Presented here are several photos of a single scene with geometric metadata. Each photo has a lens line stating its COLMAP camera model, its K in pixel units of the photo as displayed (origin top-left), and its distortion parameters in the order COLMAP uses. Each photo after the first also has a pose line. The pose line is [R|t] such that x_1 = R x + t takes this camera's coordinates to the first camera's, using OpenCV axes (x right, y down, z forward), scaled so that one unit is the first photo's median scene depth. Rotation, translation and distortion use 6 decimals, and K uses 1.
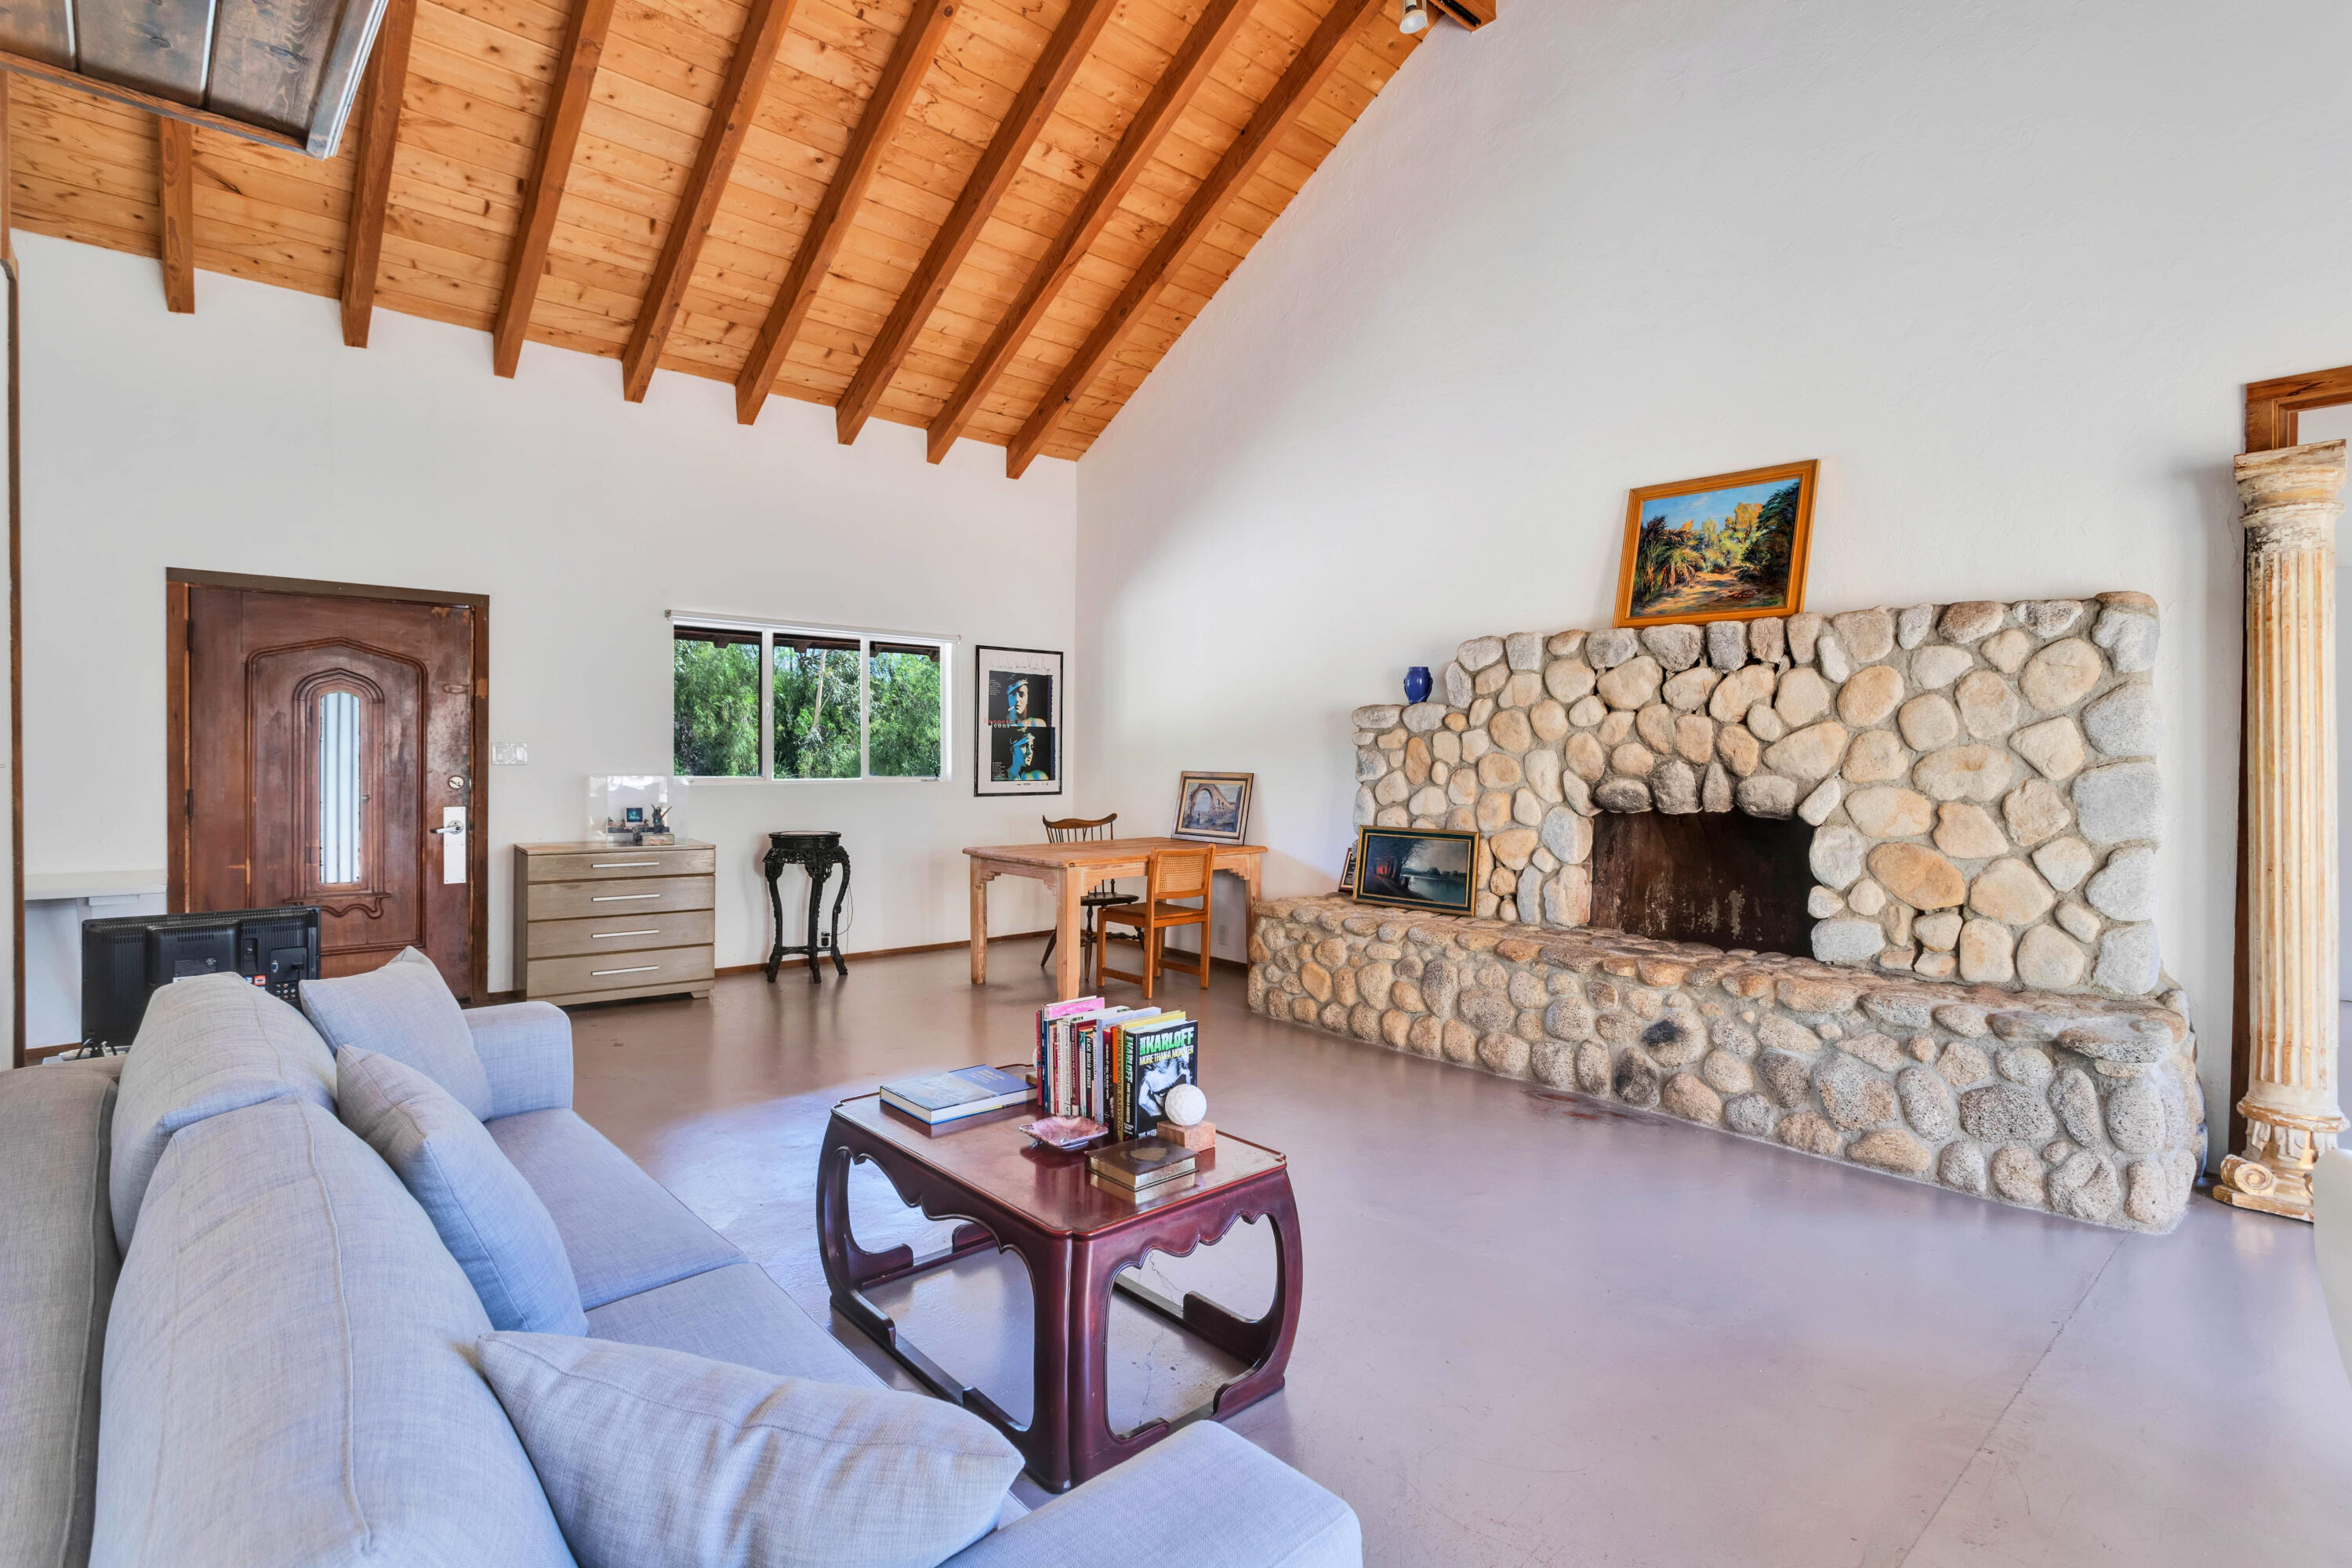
lens RADIAL K [[1164.3, 0, 1164.1], [0, 1164.3, 772.4], [0, 0, 1]] dist [-0.004481, 0.006940]
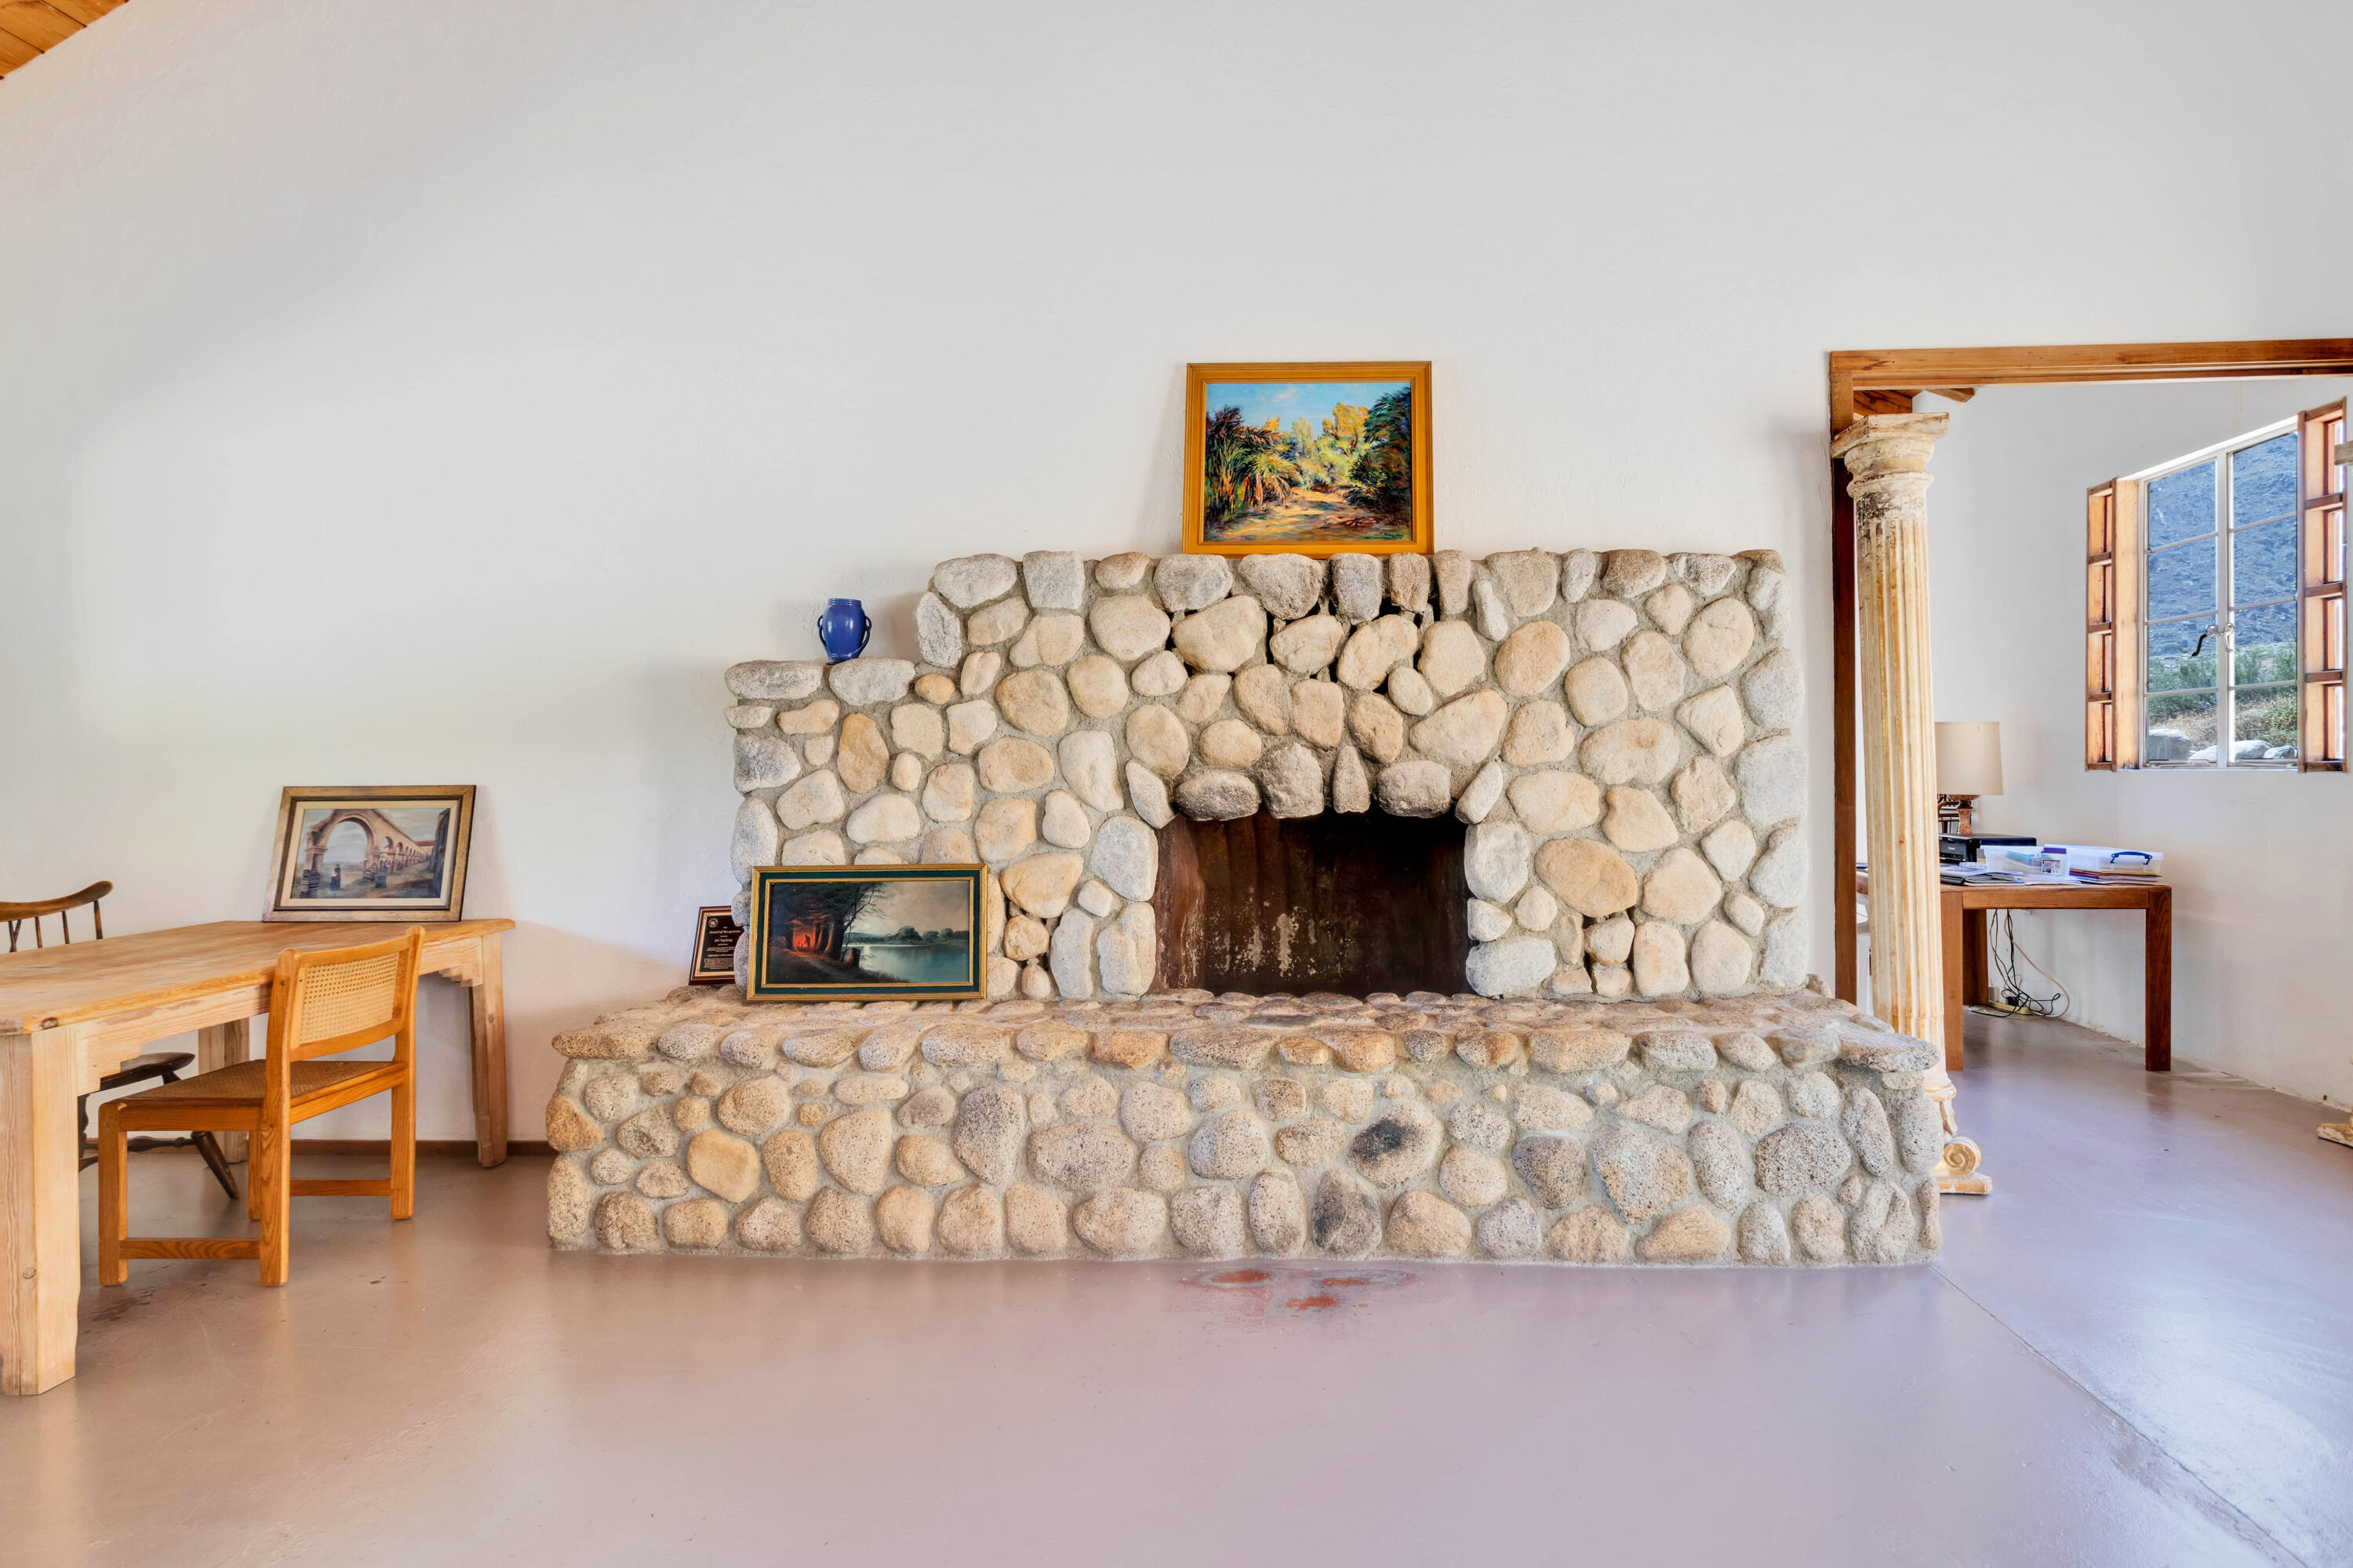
lens RADIAL K [[1164.9, 0, 1247.9], [0, 1164.9, 782.7], [0, 0, 1]] dist [-0.004481, 0.006940]
pose [[0.683990, -0.022484, 0.729145, -0.096727], [0.027798, 0.999602, 0.004747, 0.009199], [-0.728961, 0.017022, 0.684343, 0.495043]]
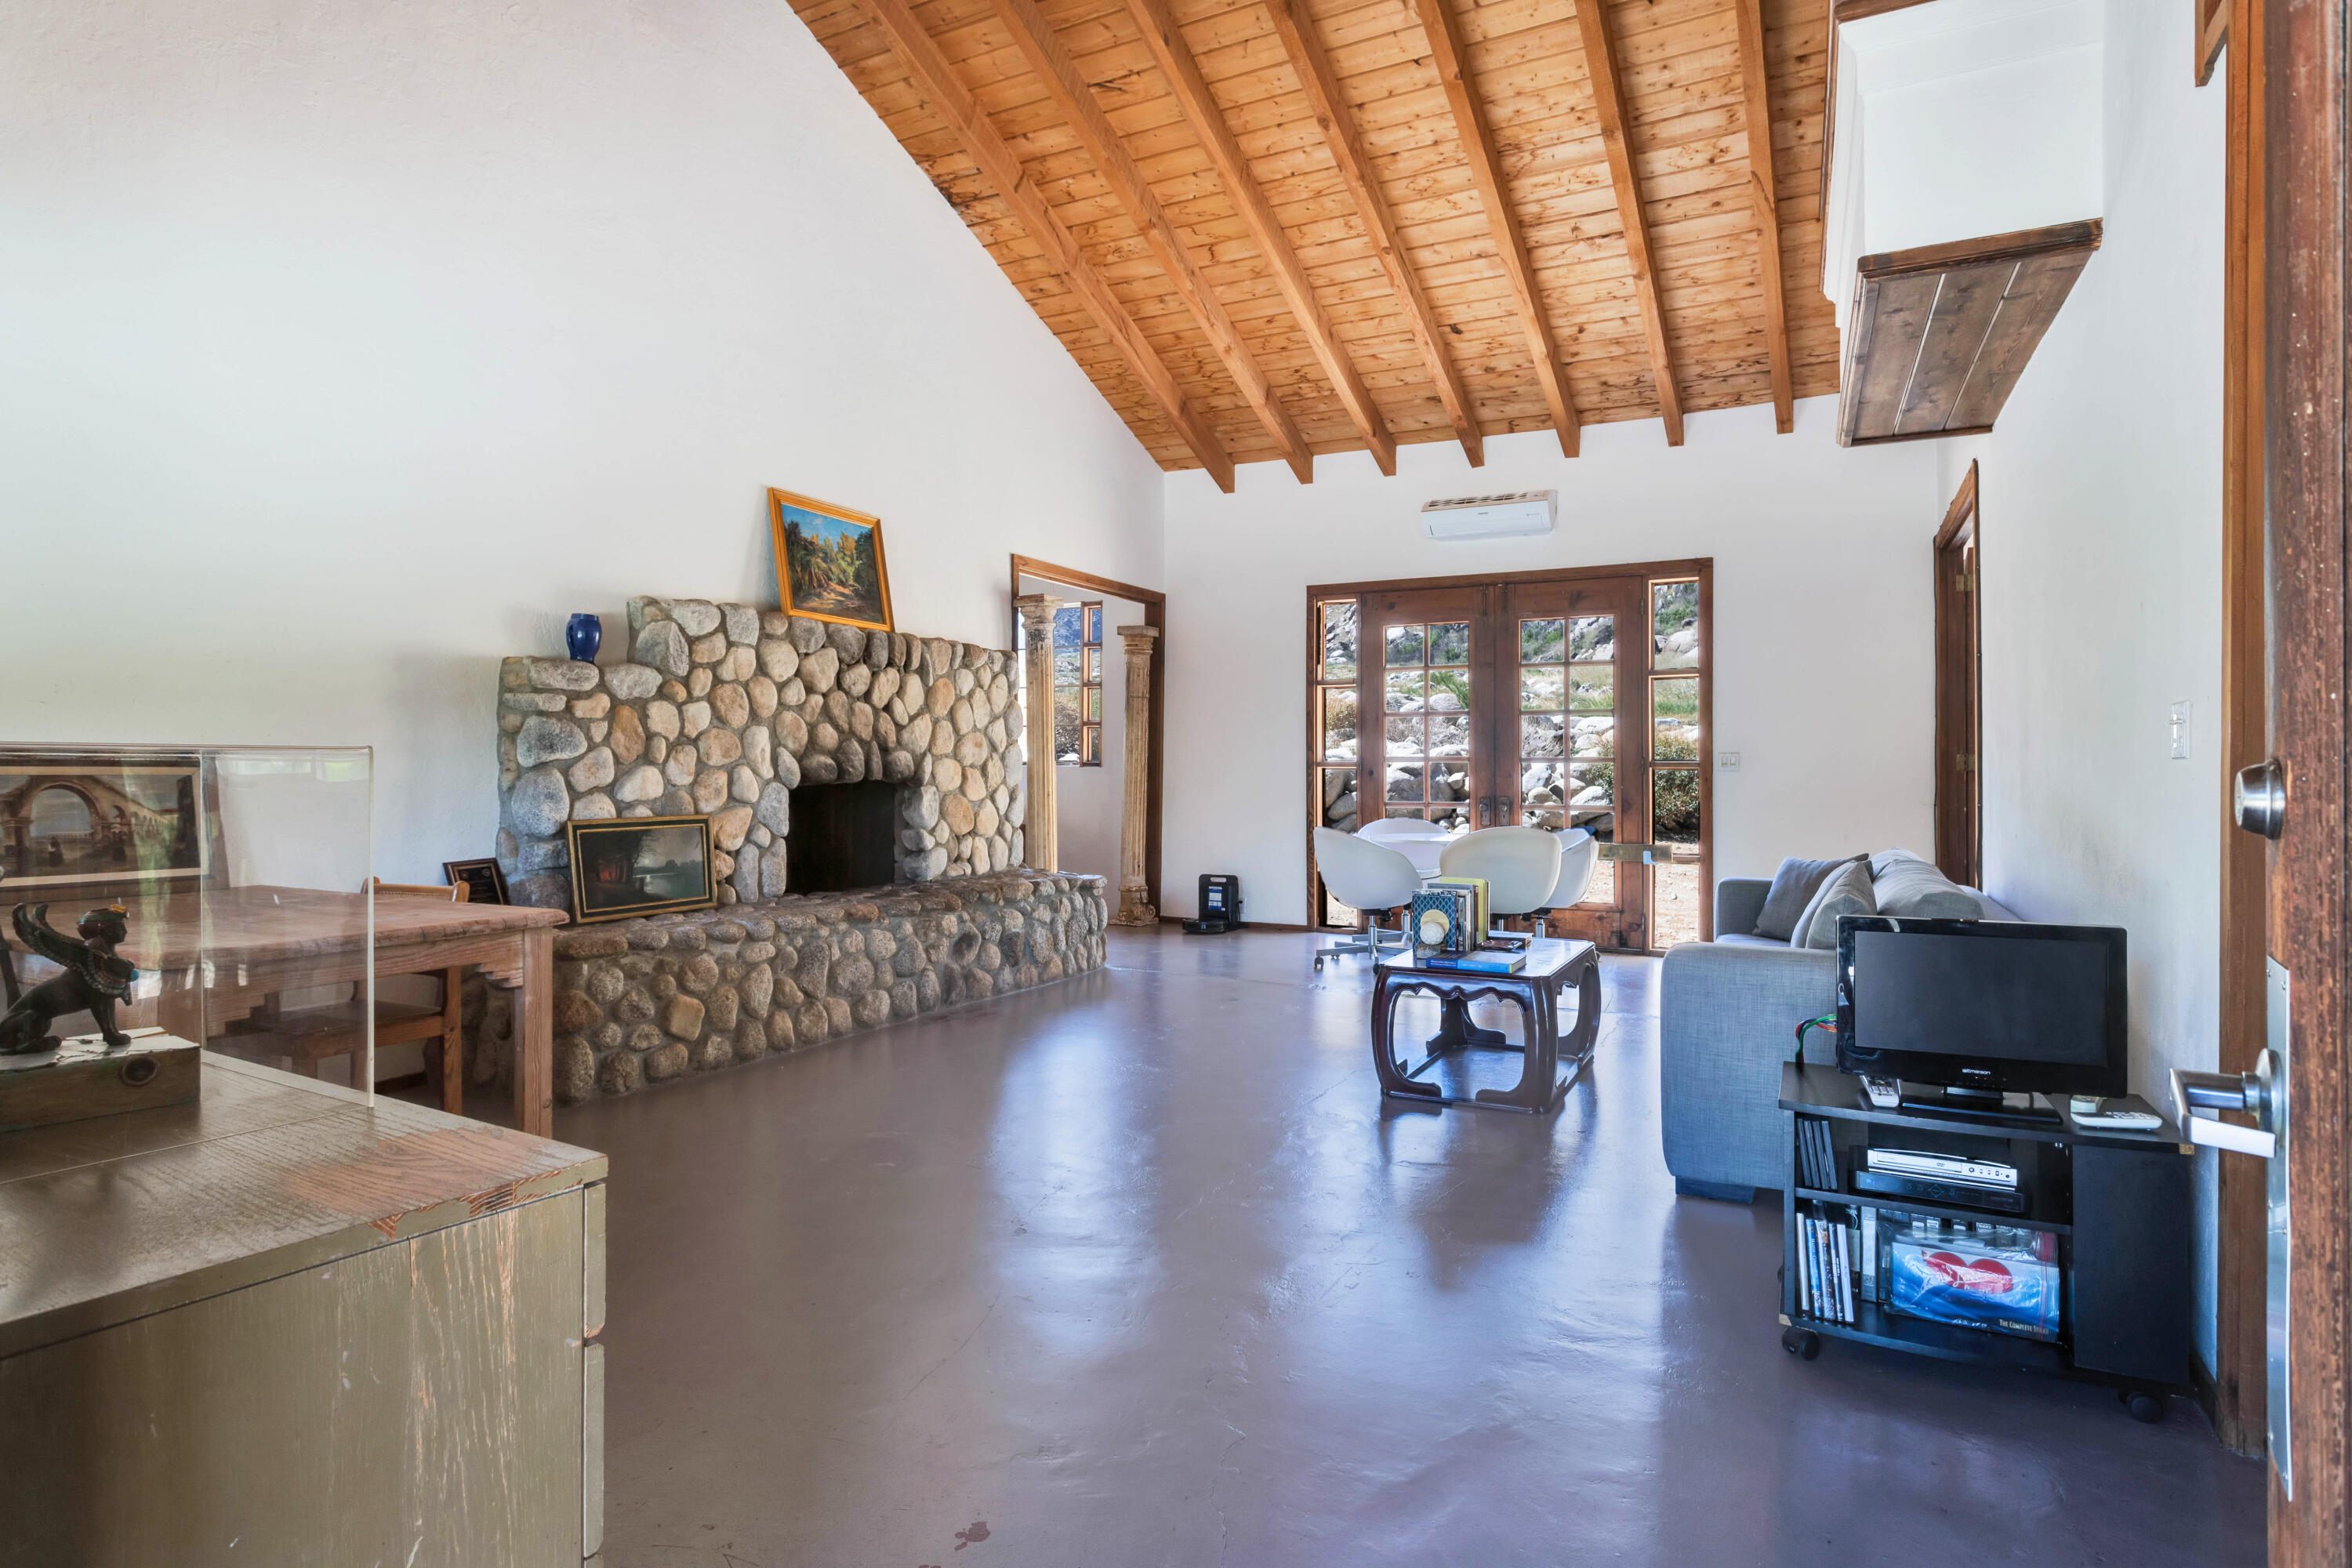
lens RADIAL K [[1210.1, 0, 1193.1], [0, 1210.1, 776.3], [0, 0, 1]] dist [-0.001269, -0.000474]
pose [[-0.367212, -0.013860, 0.930034, -0.799051], [0.010787, 0.999758, 0.019158, 0.008029], [-0.930075, 0.017067, -0.366973, 1.058534]]
